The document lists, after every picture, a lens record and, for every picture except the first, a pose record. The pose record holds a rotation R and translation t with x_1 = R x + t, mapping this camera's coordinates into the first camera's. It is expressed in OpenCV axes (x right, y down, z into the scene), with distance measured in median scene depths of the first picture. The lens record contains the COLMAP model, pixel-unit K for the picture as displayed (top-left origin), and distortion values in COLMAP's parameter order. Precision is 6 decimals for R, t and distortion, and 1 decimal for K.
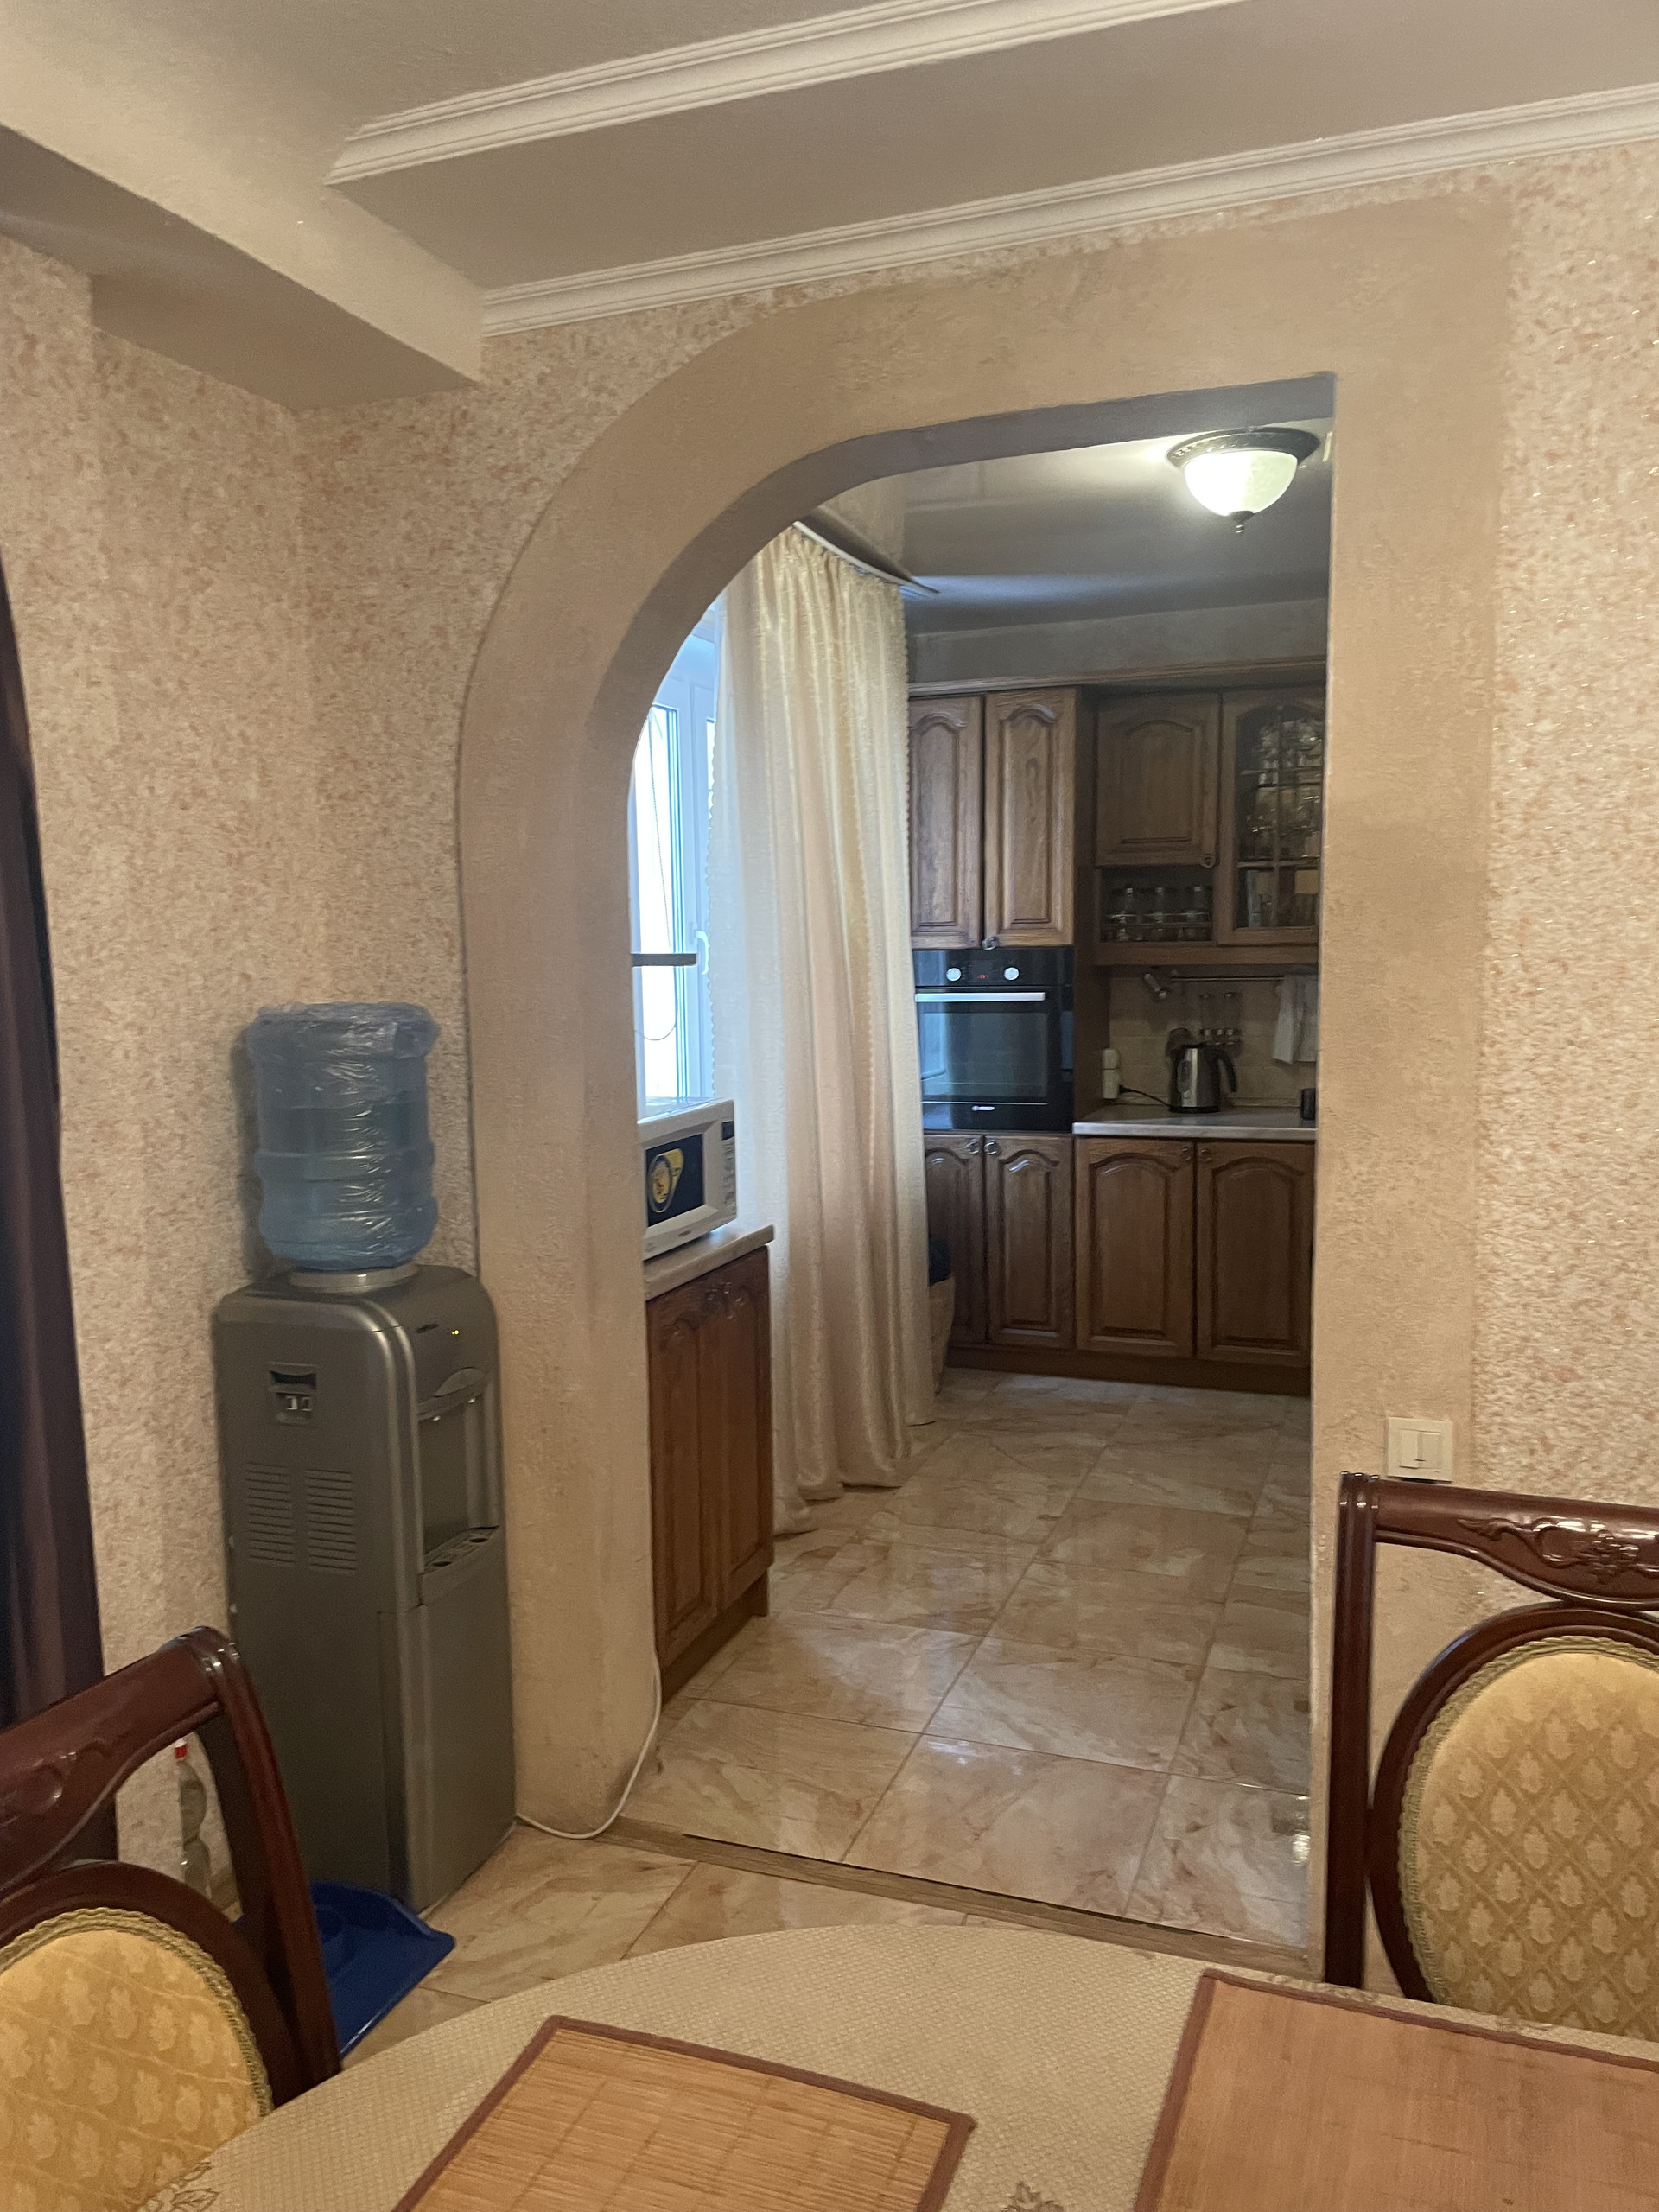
lens RADIAL K [[1687.6, 0, 826.6], [0, 1687.6, 1136.4], [0, 0, 1]] dist [0.101629, -0.132320]
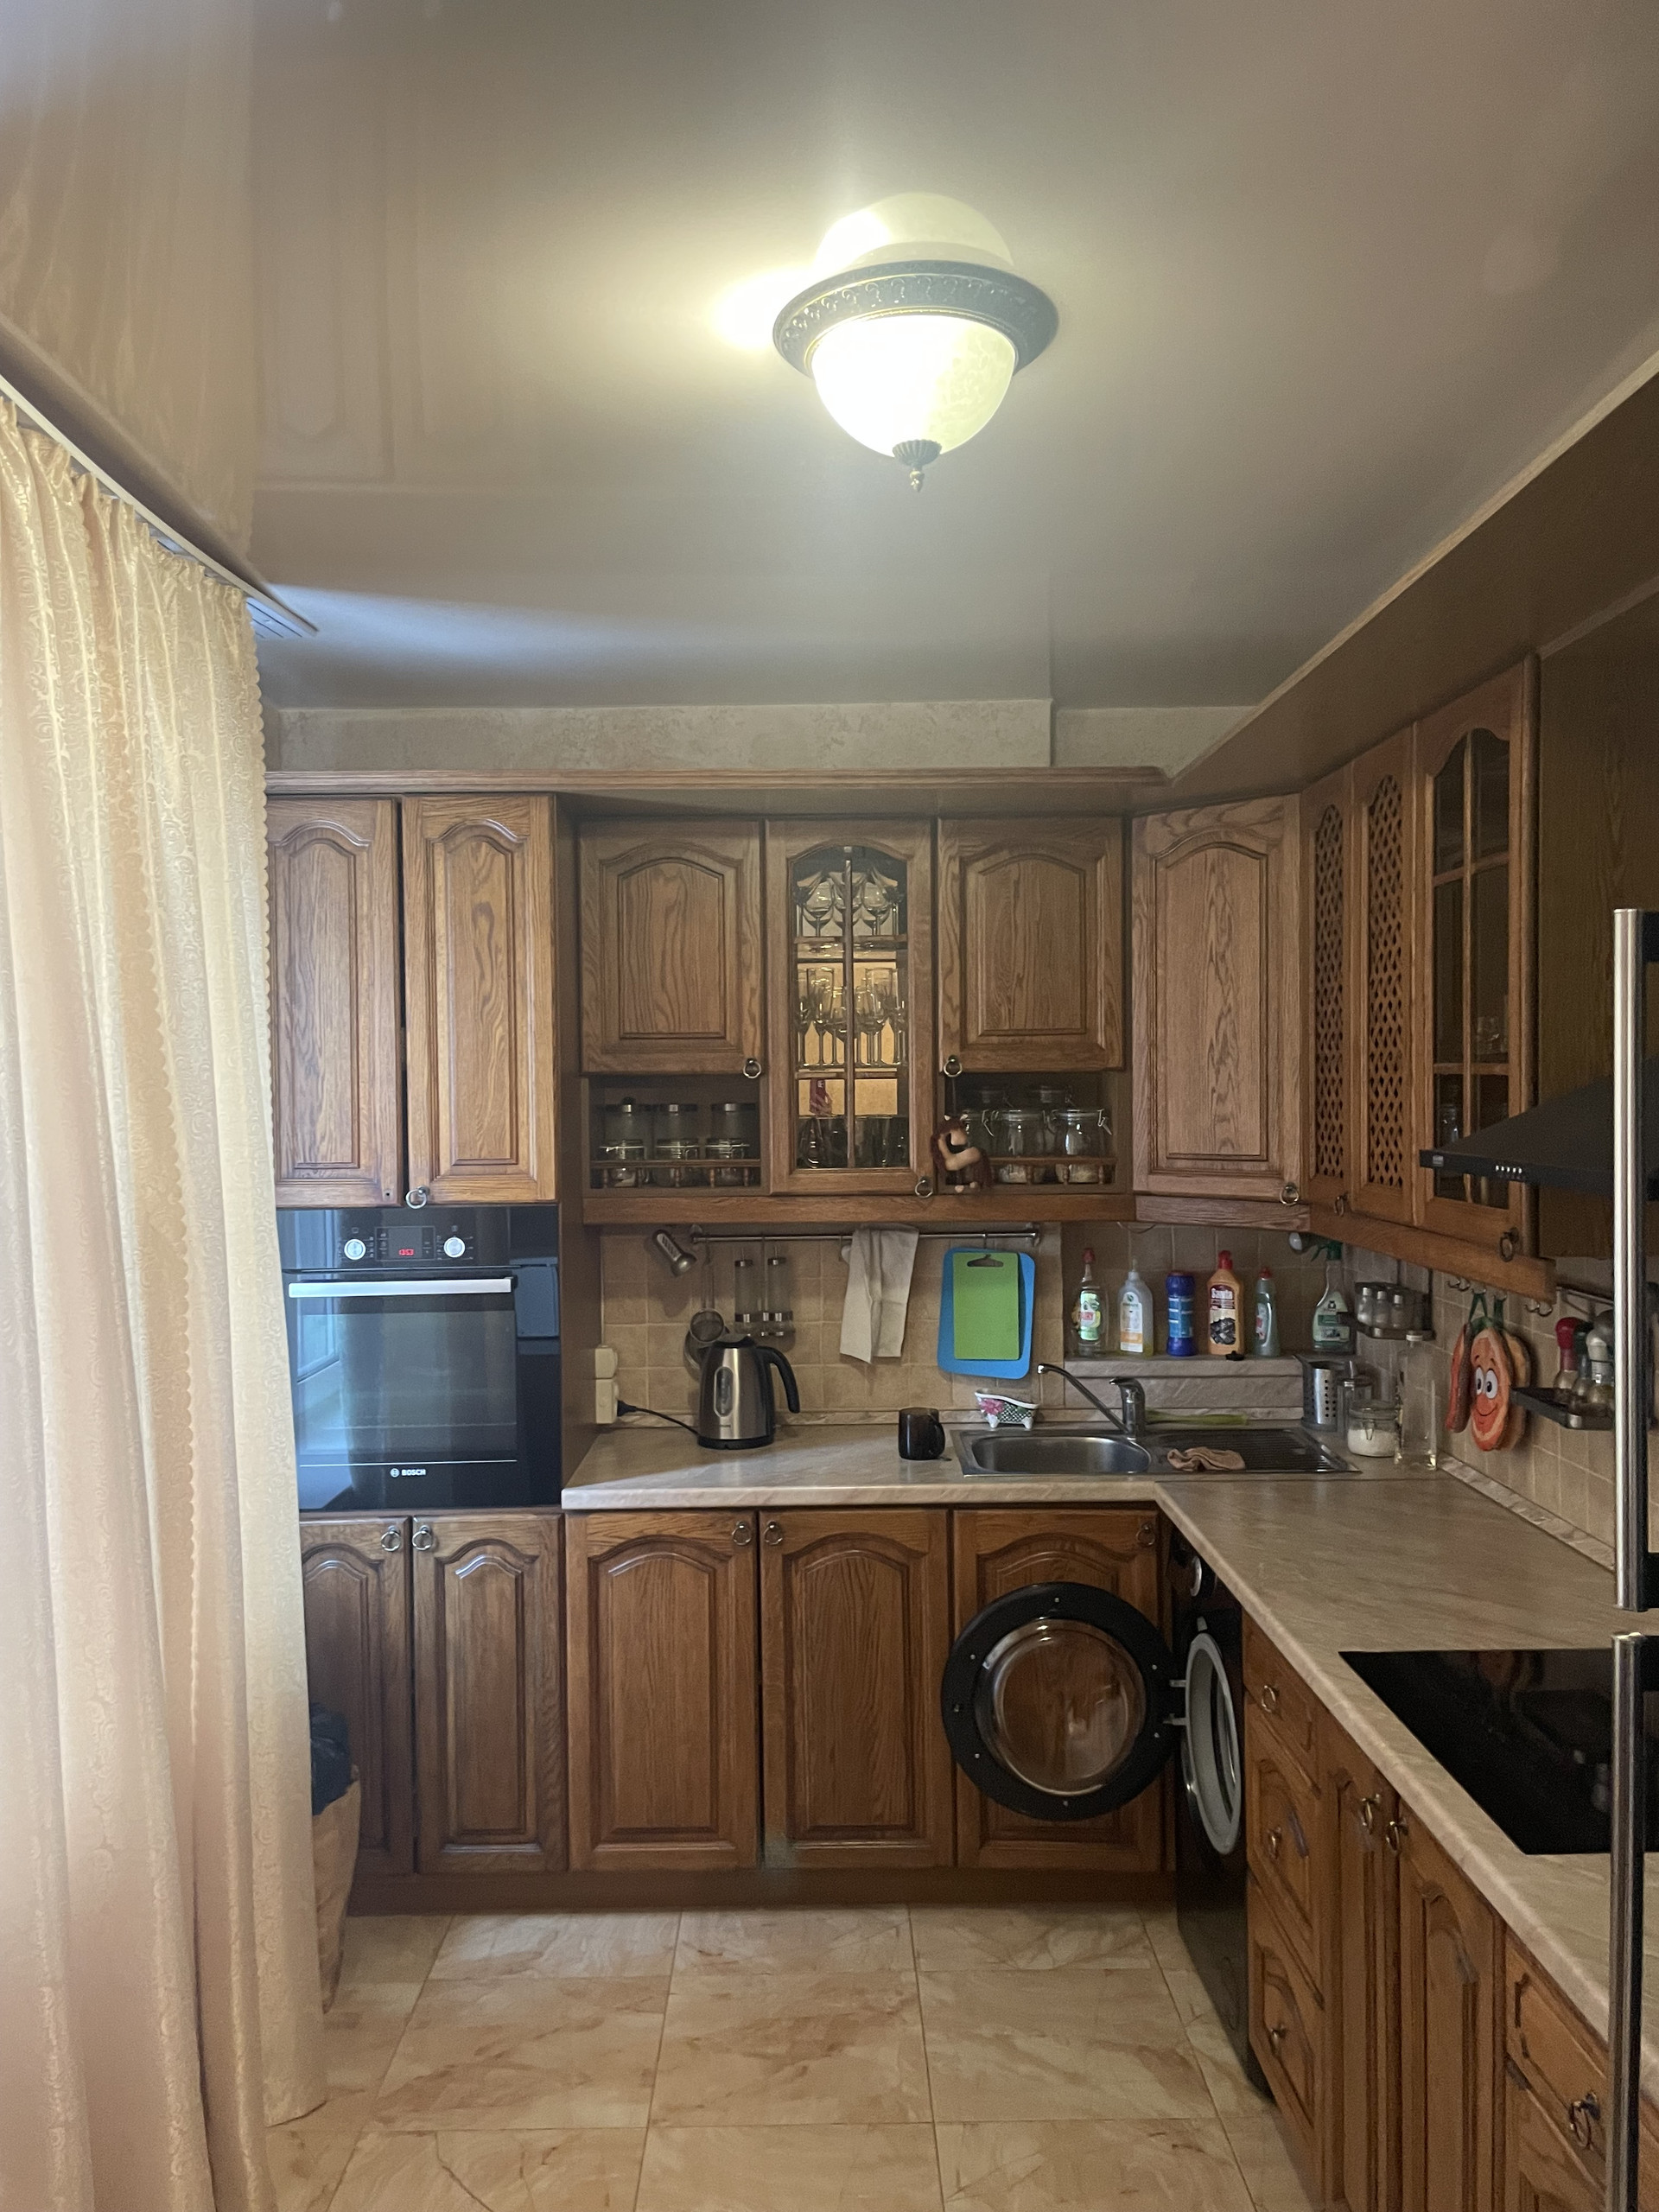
lens RADIAL K [[1687.6, 0, 826.6], [0, 1687.6, 1136.4], [0, 0, 1]] dist [0.101629, -0.132320]
pose [[0.937220, -0.003937, 0.348718, 0.022319], [0.037153, 0.995373, -0.088613, -0.077041], [-0.346755, 0.096006, 0.933029, 0.380903]]
